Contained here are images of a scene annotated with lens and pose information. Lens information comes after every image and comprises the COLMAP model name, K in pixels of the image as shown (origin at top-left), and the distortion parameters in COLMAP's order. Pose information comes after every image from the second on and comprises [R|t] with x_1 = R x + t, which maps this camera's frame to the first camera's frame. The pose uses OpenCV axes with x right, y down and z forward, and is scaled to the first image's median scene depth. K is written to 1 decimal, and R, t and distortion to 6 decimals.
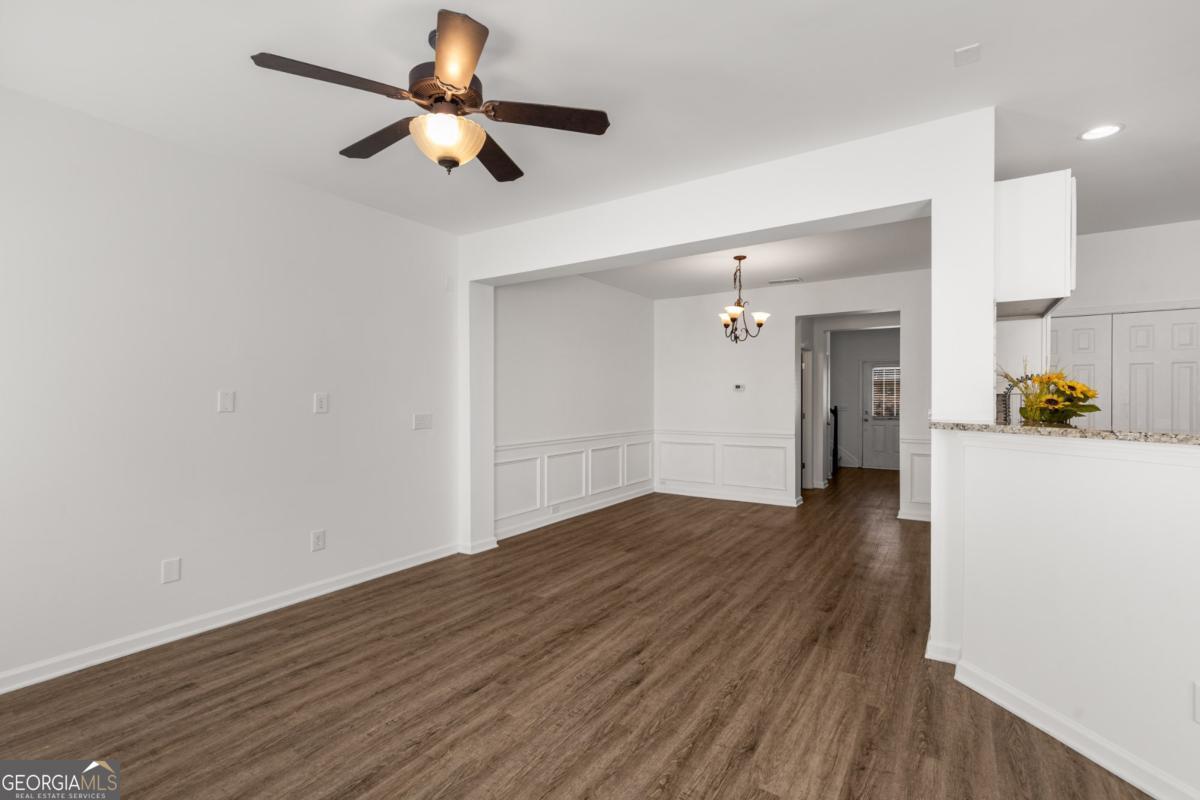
lens RADIAL K [[547.6, 0, 601.7], [0, 547.6, 390.2], [0, 0, 1]] dist [0.006524, -0.000016]
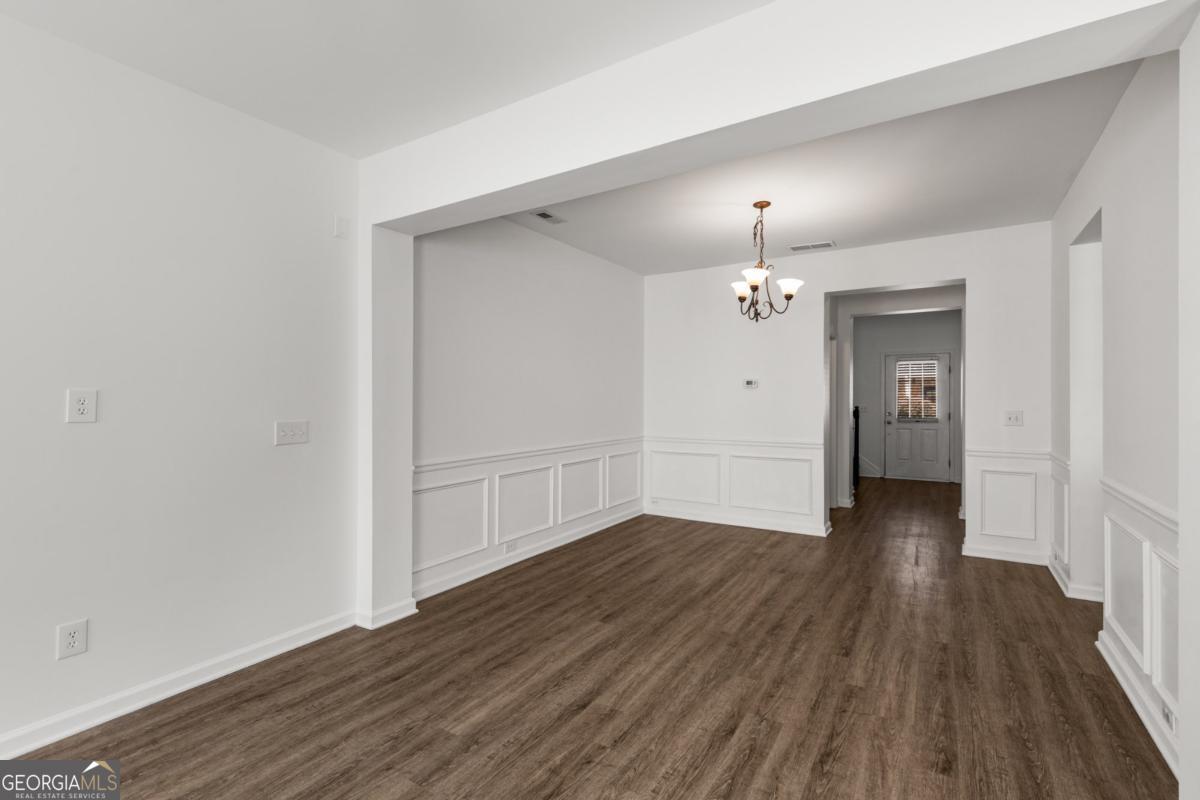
lens RADIAL K [[547.6, 0, 601.7], [0, 547.6, 390.2], [0, 0, 1]] dist [0.006524, -0.000016]
pose [[0.999843, 0.001660, 0.017639, 0.029960], [-0.001709, 0.999995, 0.002777, 0.003745], [-0.017635, -0.002807, 0.999841, 0.304120]]
